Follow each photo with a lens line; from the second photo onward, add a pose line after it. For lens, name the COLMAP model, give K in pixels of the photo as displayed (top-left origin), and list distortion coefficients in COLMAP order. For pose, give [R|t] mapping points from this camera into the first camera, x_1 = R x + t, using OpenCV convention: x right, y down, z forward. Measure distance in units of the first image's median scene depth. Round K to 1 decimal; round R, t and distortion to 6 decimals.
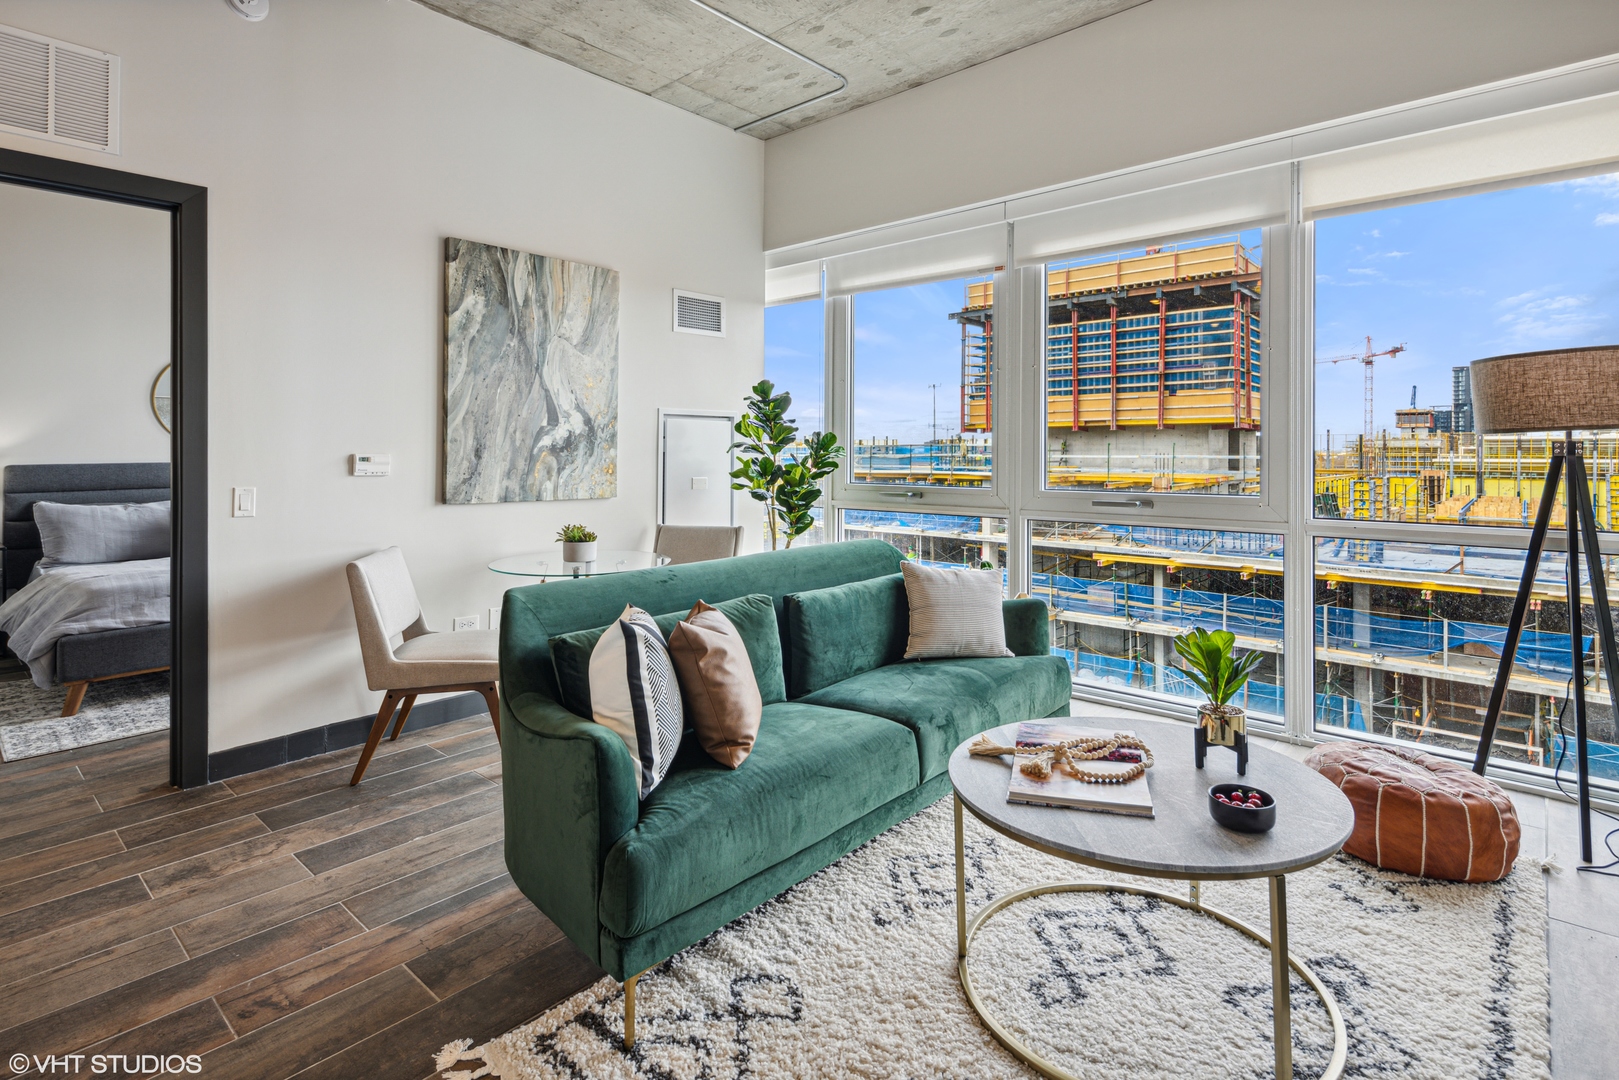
lens RADIAL K [[806.0, 0, 807.3], [0, 806.0, 432.9], [0, 0, 1]] dist [0.001353, -0.000543]
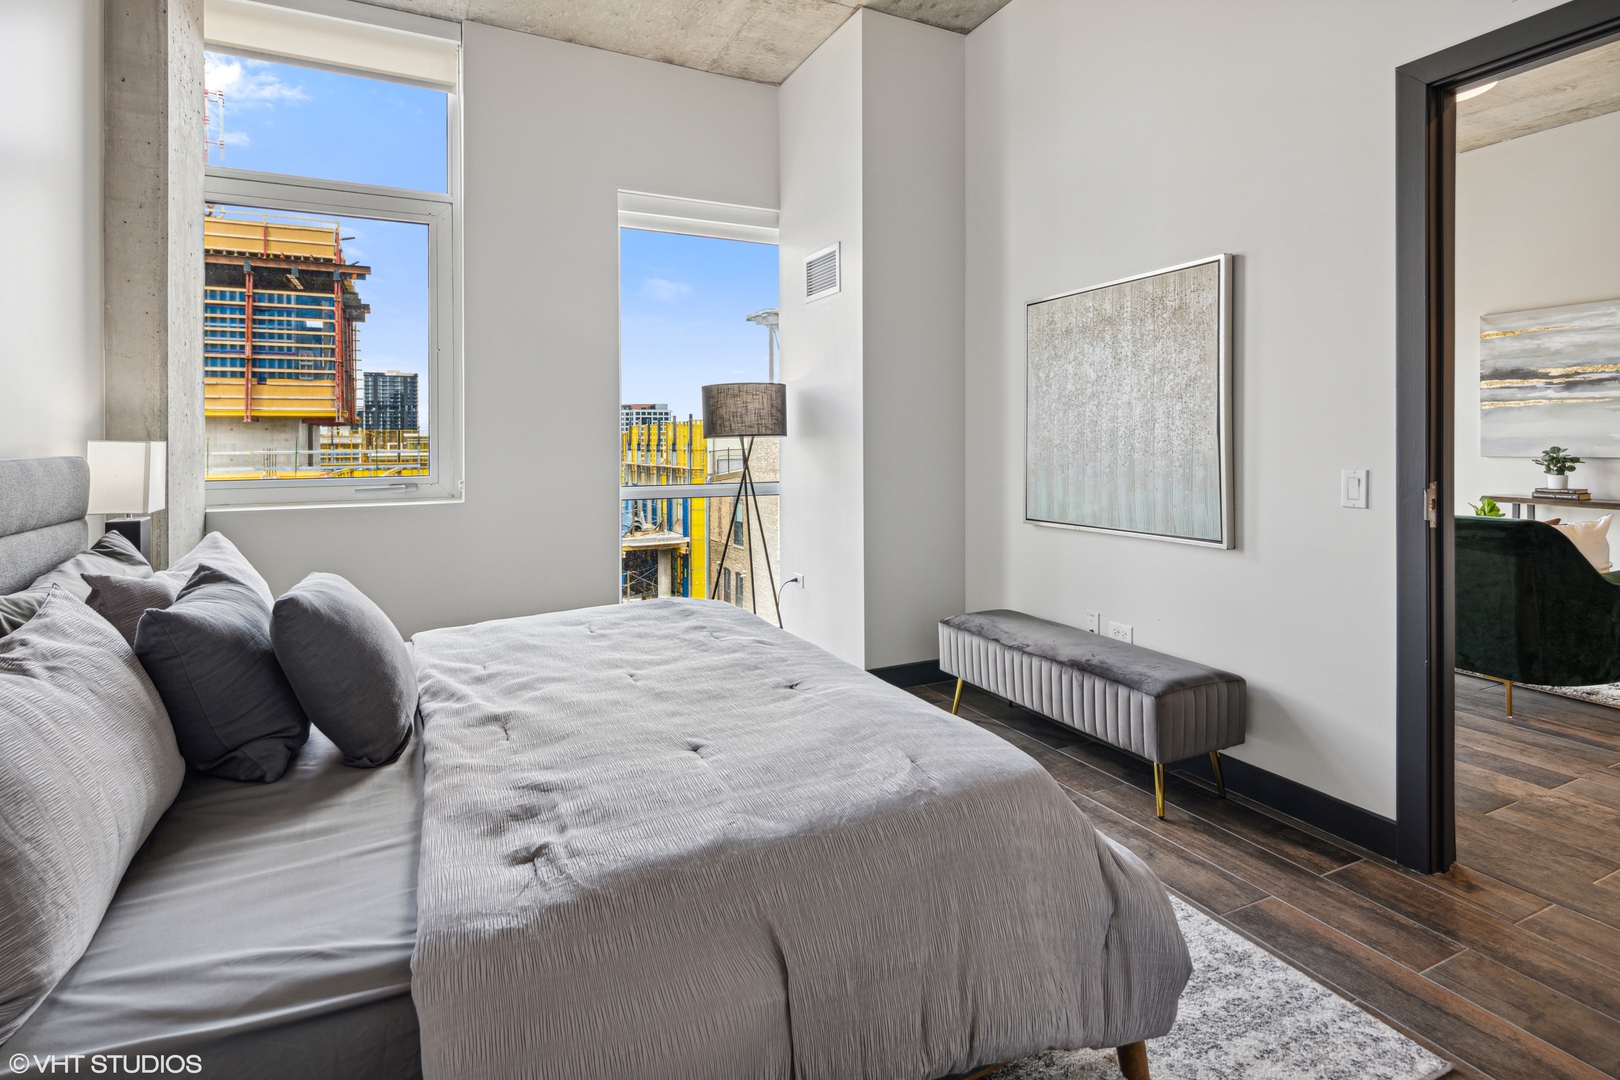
lens RADIAL K [[806.5, 0, 807.8], [0, 806.5, 432.8], [0, 0, 1]] dist [0.001353, -0.000543]
pose [[0.383139, 0.009698, 0.923640, -0.140983], [-0.013193, 0.999900, -0.005026, 0.003937], [-0.923597, -0.010260, 0.383228, 0.105070]]
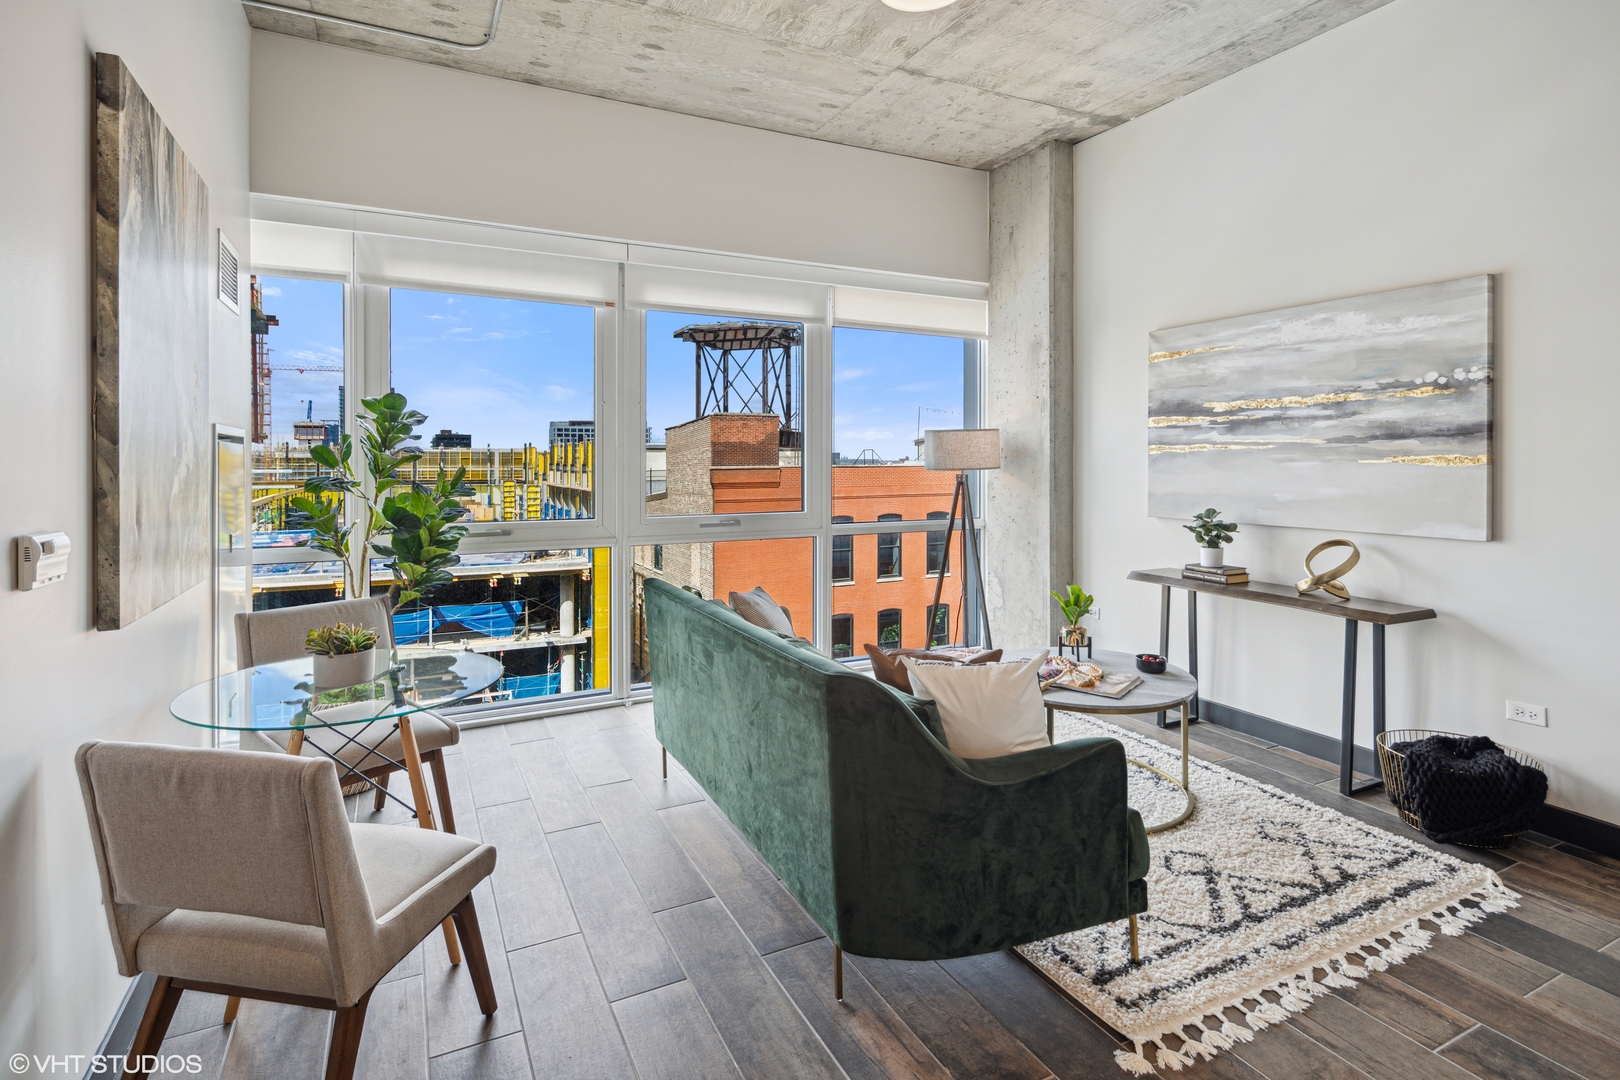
lens RADIAL K [[801.2, 0, 793.6], [0, 801.2, 459.3], [0, 0, 1]] dist [-0.000331, -0.000067]
pose [[0.376092, 0.004070, 0.926574, -0.074216], [-0.020958, 0.999772, 0.004115, -0.001965], [-0.926345, -0.020966, 0.376091, 0.047439]]
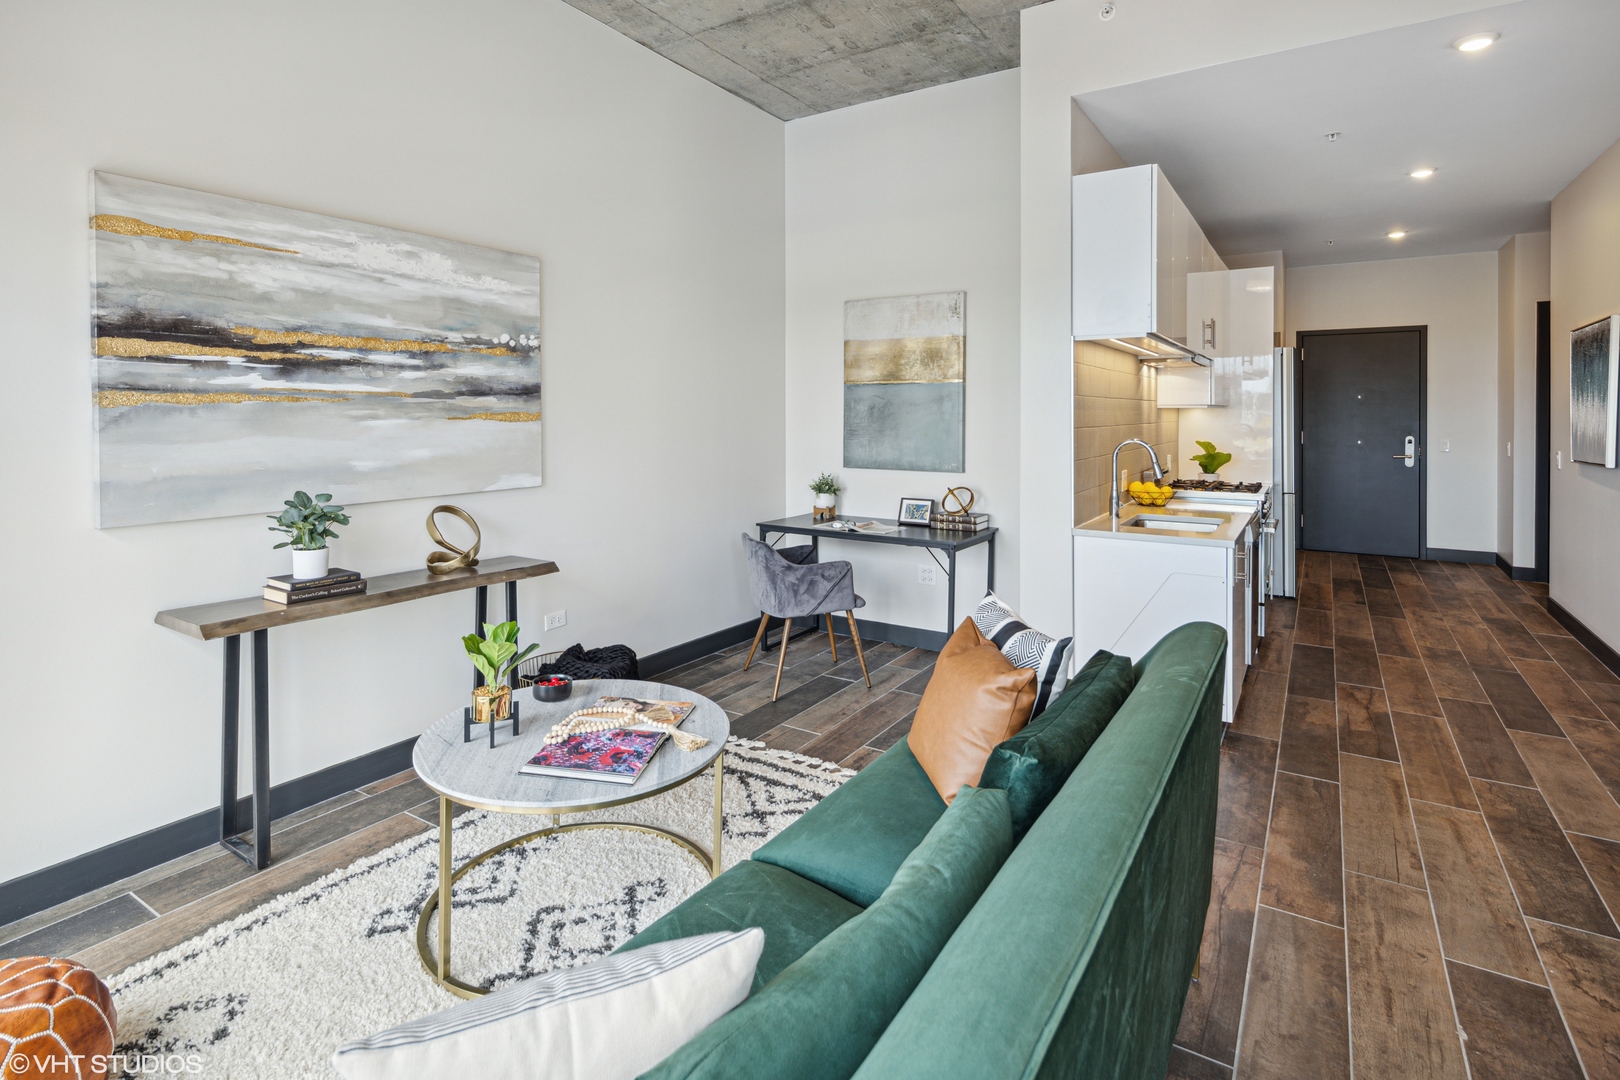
lens RADIAL K [[806.5, 0, 807.8], [0, 806.5, 432.8], [0, 0, 1]] dist [0.001353, -0.000543]
pose [[-0.987465, 0.006263, -0.157714, 0.012777], [0.005608, 0.999974, 0.004595, -0.001357], [0.157739, 0.003653, -0.987474, 0.113908]]
